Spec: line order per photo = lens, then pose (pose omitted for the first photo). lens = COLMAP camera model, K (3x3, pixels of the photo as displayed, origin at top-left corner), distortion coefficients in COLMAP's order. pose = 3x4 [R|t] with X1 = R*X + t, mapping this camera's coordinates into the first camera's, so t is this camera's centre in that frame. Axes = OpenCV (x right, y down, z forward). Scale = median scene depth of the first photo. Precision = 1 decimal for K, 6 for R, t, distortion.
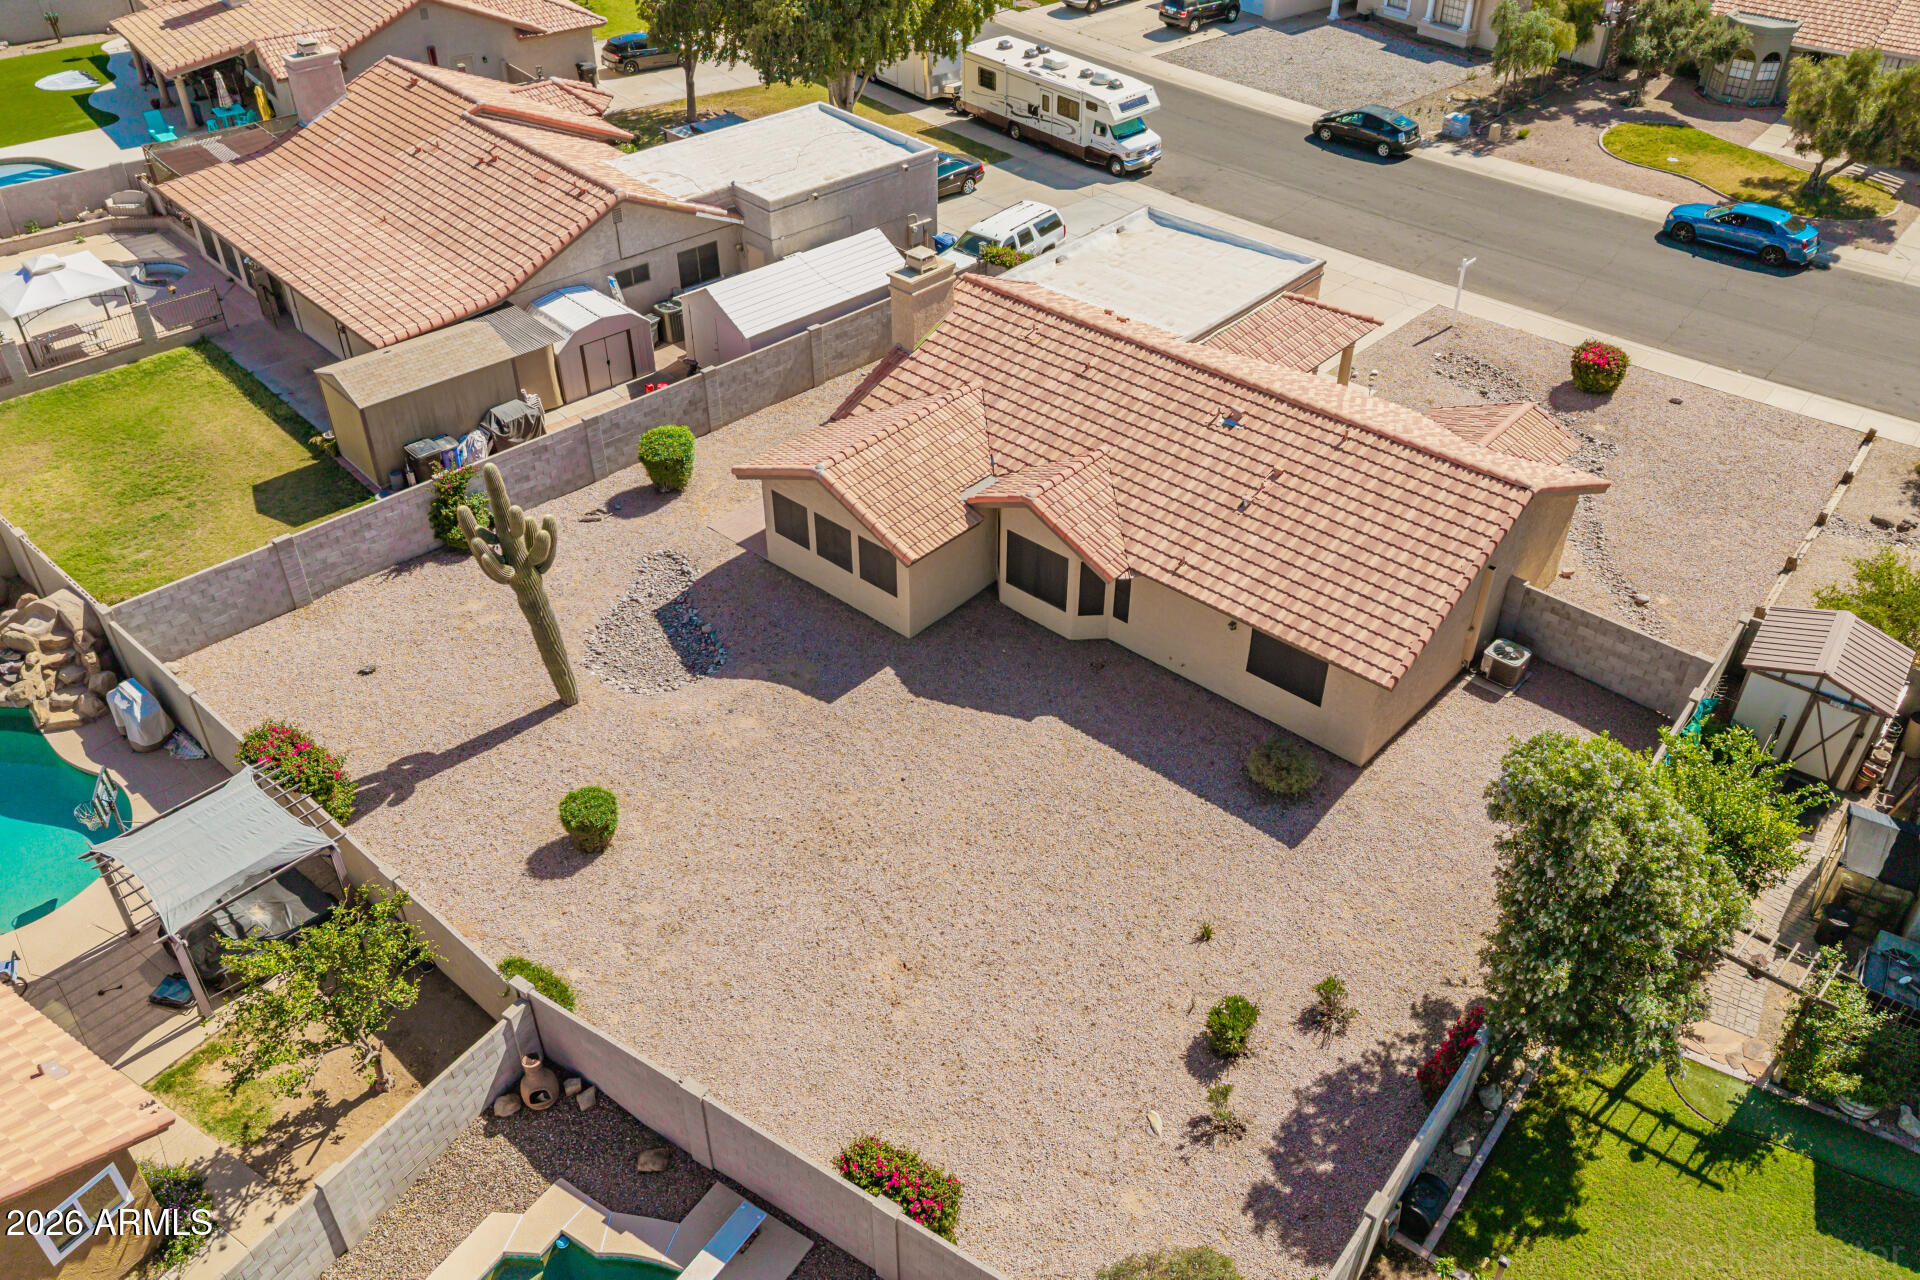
lens RADIAL K [[1514.1, 0, 968.3], [0, 1514.1, 637.5], [0, 0, 1]] dist [0.038324, -0.057163]
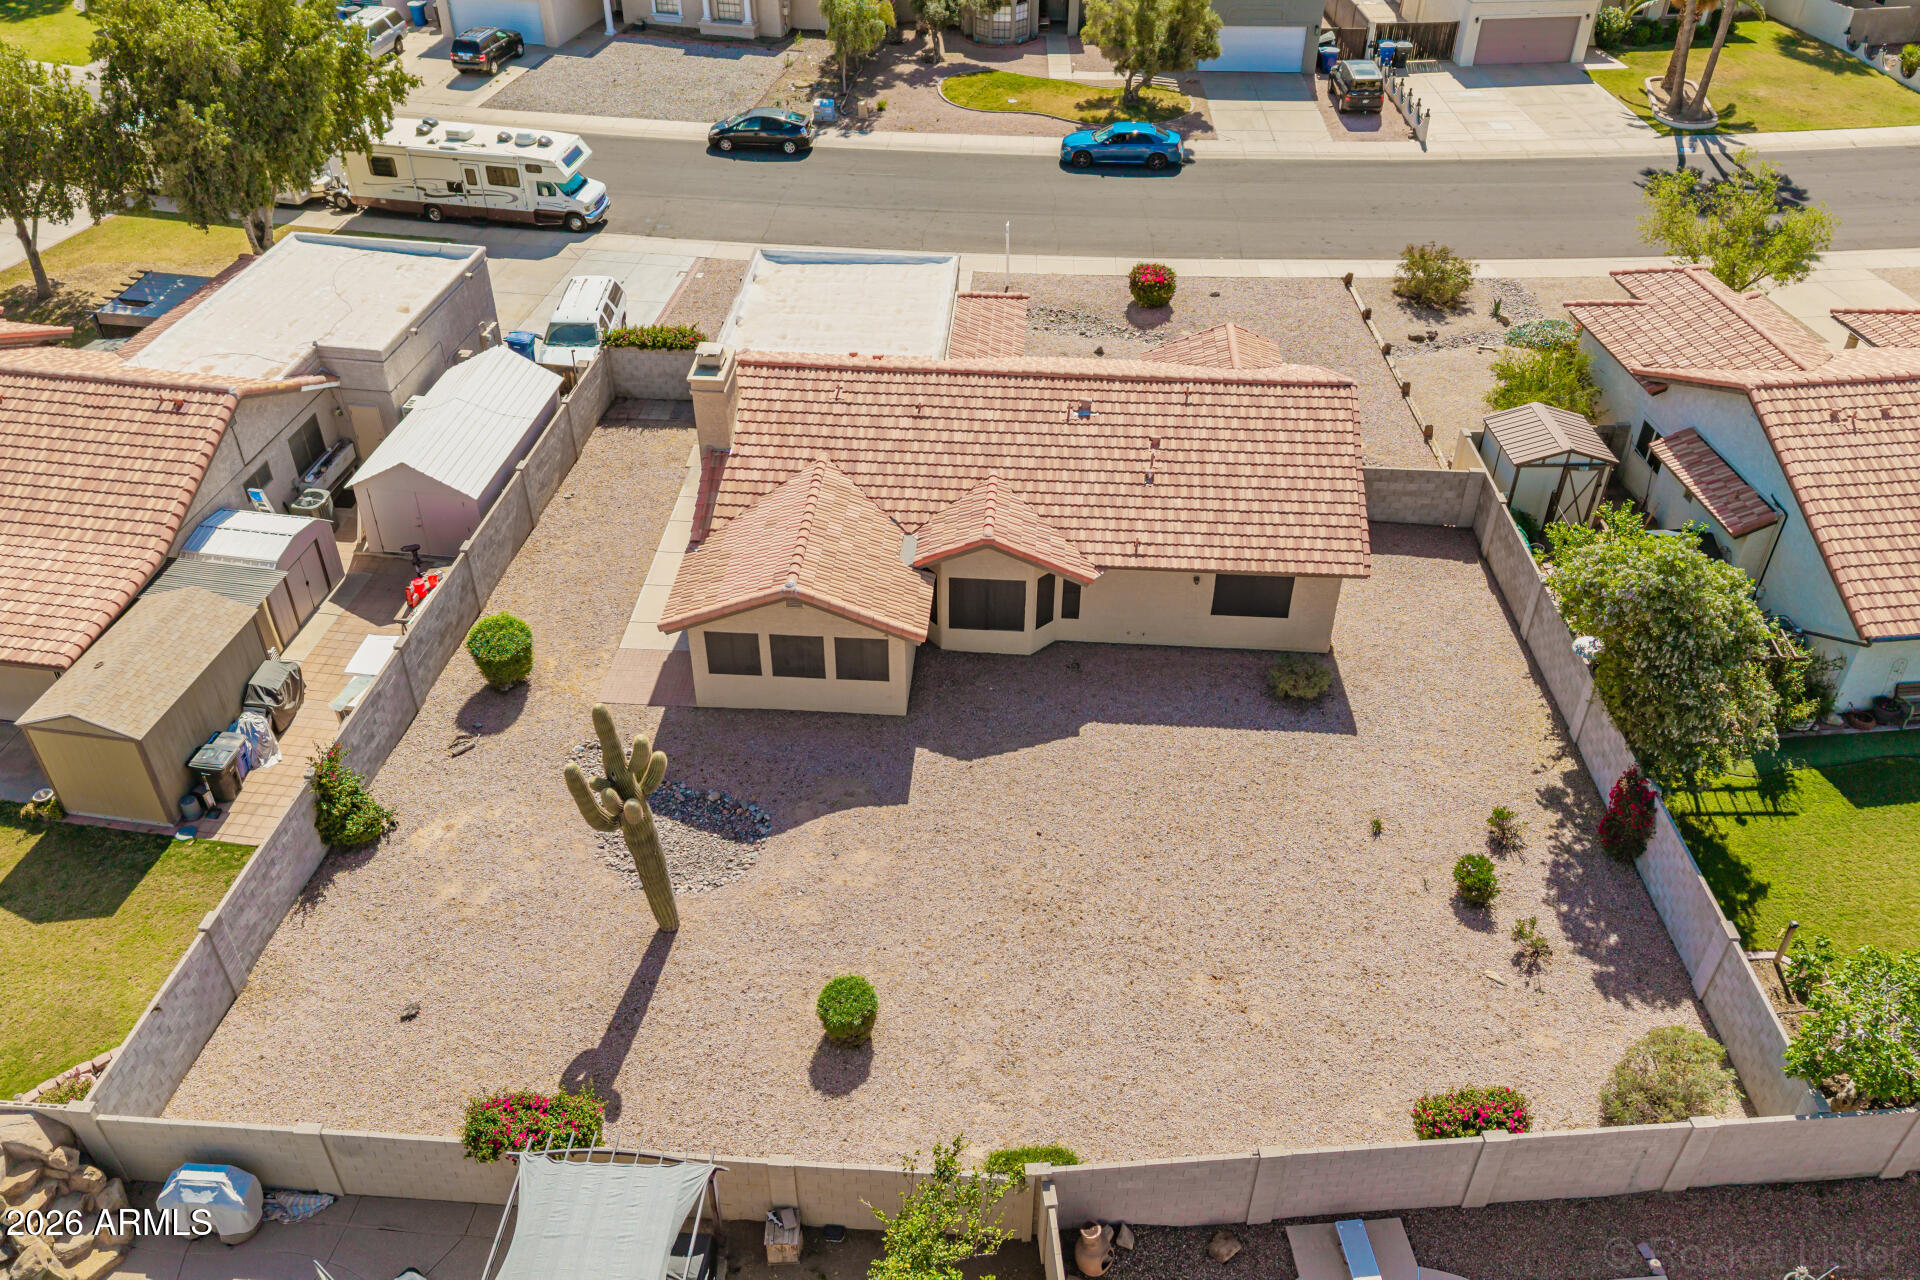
lens RADIAL K [[1533.5, 0, 959.5], [0, 1533.5, 613.7], [0, 0, 1]] dist [0.031300, -0.045111]
pose [[0.786495, -0.366941, 0.496769, -0.465839], [0.369688, 0.924052, 0.097257, -0.139872], [-0.494728, 0.107158, 0.862416, 0.106262]]
